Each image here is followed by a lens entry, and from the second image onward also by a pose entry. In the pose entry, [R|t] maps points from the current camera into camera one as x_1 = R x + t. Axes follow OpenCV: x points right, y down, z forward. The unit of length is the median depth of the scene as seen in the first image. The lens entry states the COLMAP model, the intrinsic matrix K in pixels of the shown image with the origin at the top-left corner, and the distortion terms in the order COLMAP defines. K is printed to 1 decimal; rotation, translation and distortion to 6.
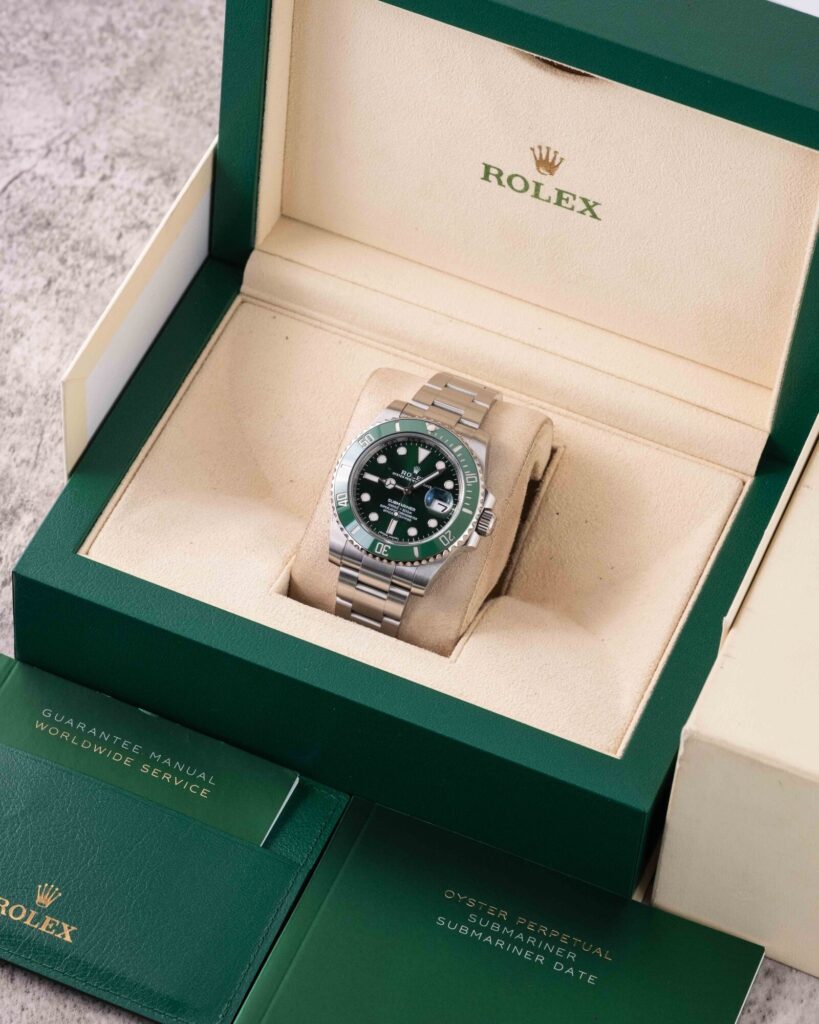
lens RADIAL K [[3968.5, 0, 410.5], [0, 3968.5, 512.8], [0, 0, 1]] dist [0.128689, 0.000000]
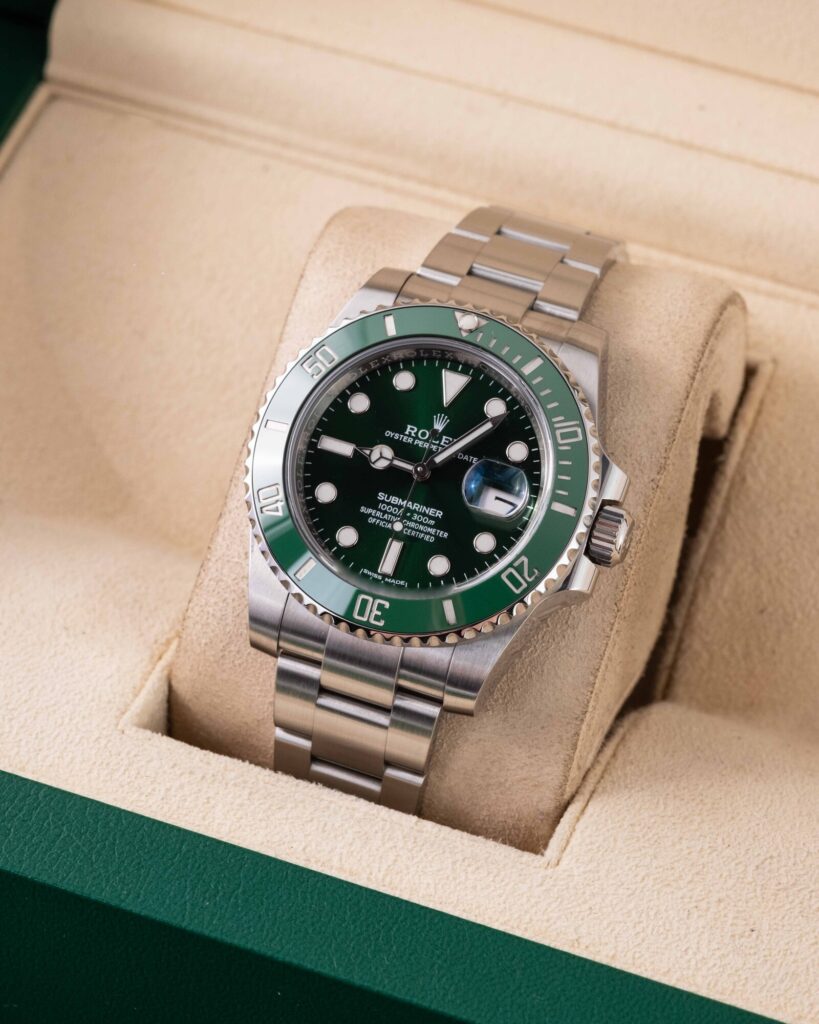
lens RADIAL K [[3968.5, 0, 407.2], [0, 3968.5, 505.8], [0, 0, 1]] dist [0.128689, 0.000000]
pose [[0.997642, -0.061609, -0.030235, 0.010294], [0.060698, 0.997700, -0.030172, 0.010897], [0.032024, 0.028266, 0.999087, 0.563353]]
